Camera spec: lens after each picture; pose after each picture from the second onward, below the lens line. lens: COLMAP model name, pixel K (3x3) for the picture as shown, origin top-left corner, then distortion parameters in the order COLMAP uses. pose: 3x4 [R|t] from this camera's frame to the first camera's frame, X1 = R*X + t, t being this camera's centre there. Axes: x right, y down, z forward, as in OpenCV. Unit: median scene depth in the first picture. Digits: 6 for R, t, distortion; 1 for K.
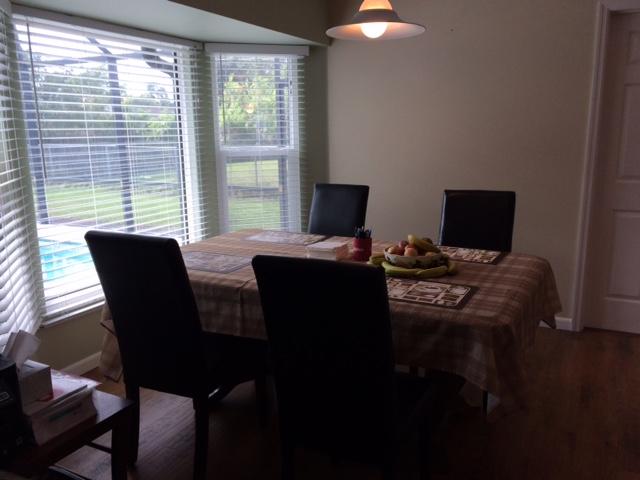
lens RADIAL K [[547.9, 0, 316.2], [0, 547.9, 237.5], [0, 0, 1]] dist [0.070144, -0.101453]
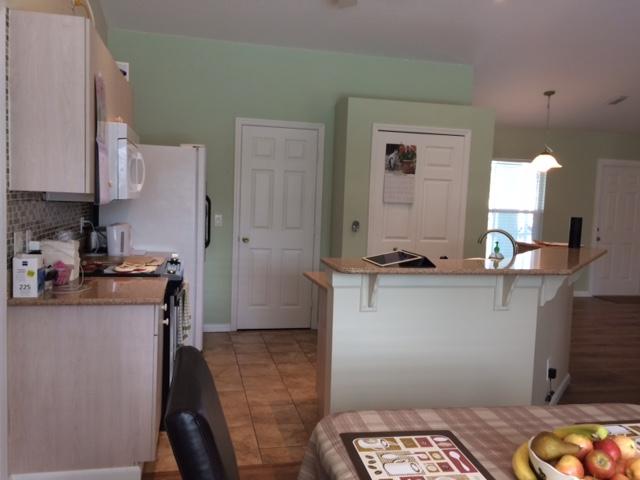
lens RADIAL K [[547.9, 0, 317.5], [0, 547.9, 239.7], [0, 0, 1]] dist [0.070144, -0.101453]
pose [[-0.631162, -0.073129, 0.772196, -0.038164], [0.121653, 0.973892, 0.191664, -0.313109], [-0.766051, 0.214911, -0.605787, 1.574421]]
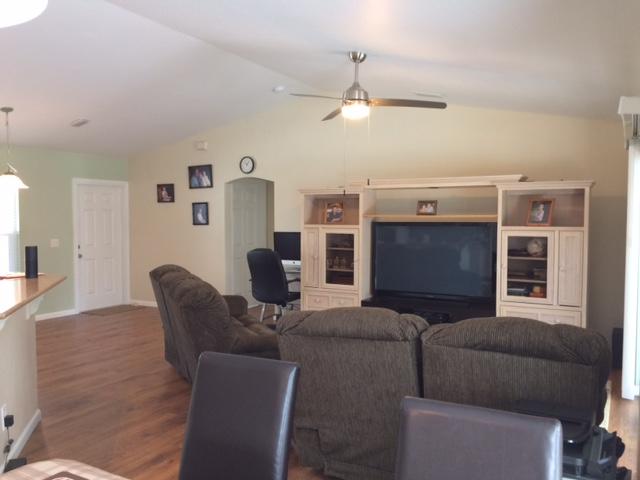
lens RADIAL K [[547.9, 0, 318.3], [0, 547.9, 238.3], [0, 0, 1]] dist [0.070144, -0.101453]
pose [[-0.999017, 0.012693, 0.042468, -0.147333], [0.022315, 0.971865, 0.234480, -0.346774], [-0.038297, 0.235197, -0.971193, 1.454903]]
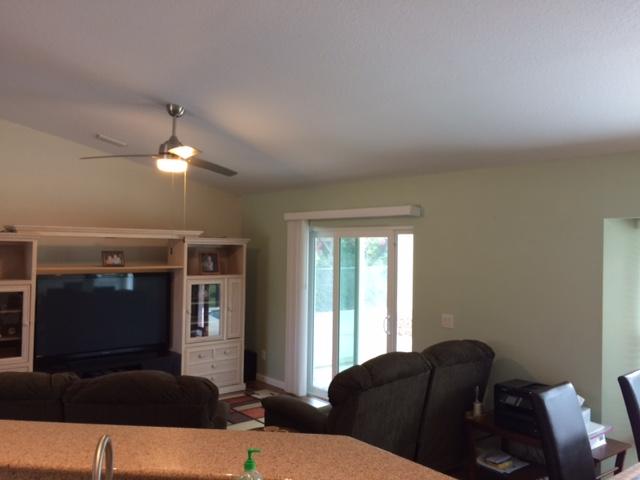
lens RADIAL K [[547.9, 0, 321.5], [0, 547.9, 238.1], [0, 0, 1]] dist [0.070144, -0.101453]
pose [[-0.394894, -0.008388, -0.918688, 1.429479], [-0.186662, 0.979834, 0.071289, -0.308161], [0.899564, 0.199636, -0.388496, 0.631542]]
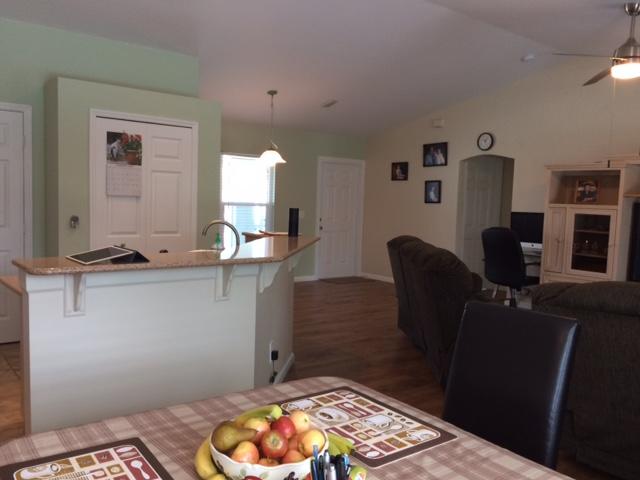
lens RADIAL K [[547.9, 0, 317.6], [0, 547.9, 239.2], [0, 0, 1]] dist [0.070144, -0.101453]
pose [[-0.905639, -0.046979, 0.421440, -0.070527], [0.062418, 0.968251, 0.242064, -0.291656], [-0.419431, 0.245528, -0.873953, 1.498710]]
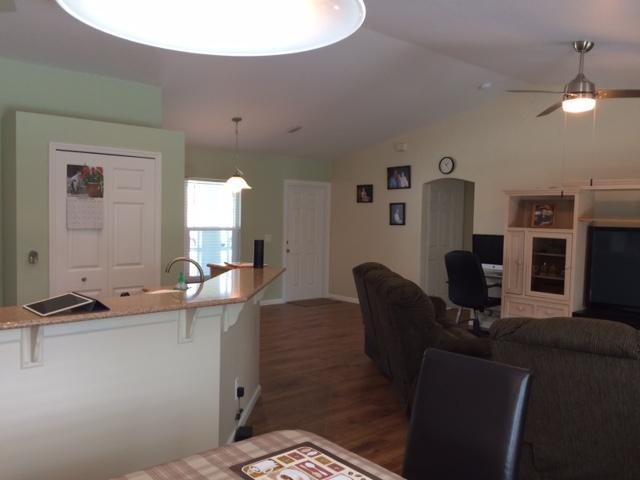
lens RADIAL K [[547.9, 0, 317.3], [0, 547.9, 239.3], [0, 0, 1]] dist [0.070144, -0.101453]
pose [[-0.928551, -0.021366, 0.370590, -0.086069], [0.065407, 0.973305, 0.220000, -0.352744], [-0.365397, 0.228520, -0.902365, 1.490310]]
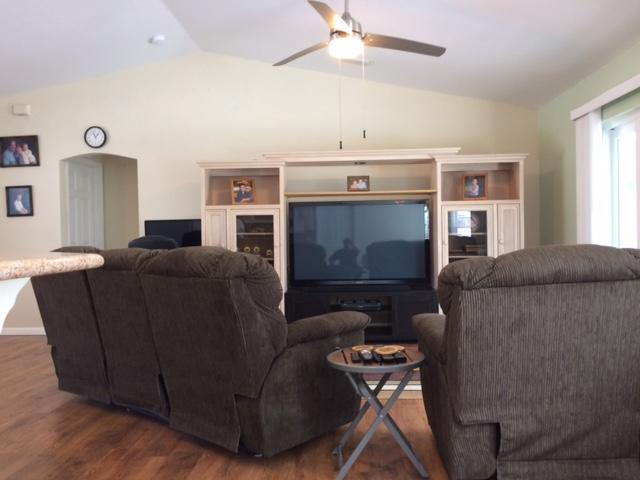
lens RADIAL K [[547.9, 0, 318.0], [0, 547.9, 237.6], [0, 0, 1]] dist [0.070144, -0.101453]
pose [[-0.913925, 0.030370, -0.404746, 0.595650], [-0.050197, 0.981084, 0.186960, -0.057500], [0.402768, 0.191185, -0.895113, 0.931222]]
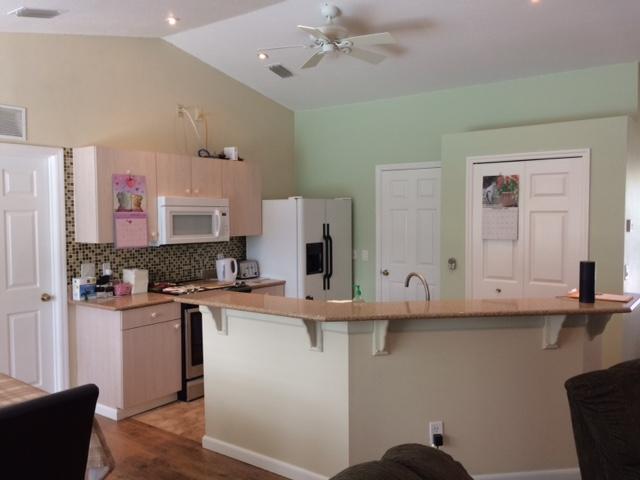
lens RADIAL K [[547.9, 0, 322.5], [0, 547.9, 241.9], [0, 0, 1]] dist [0.070144, -0.101453]
pose [[0.170041, -0.038681, 0.984678, -0.660476], [0.196834, 0.980426, 0.004523, -0.108010], [-0.965579, 0.193049, 0.174326, 0.133378]]
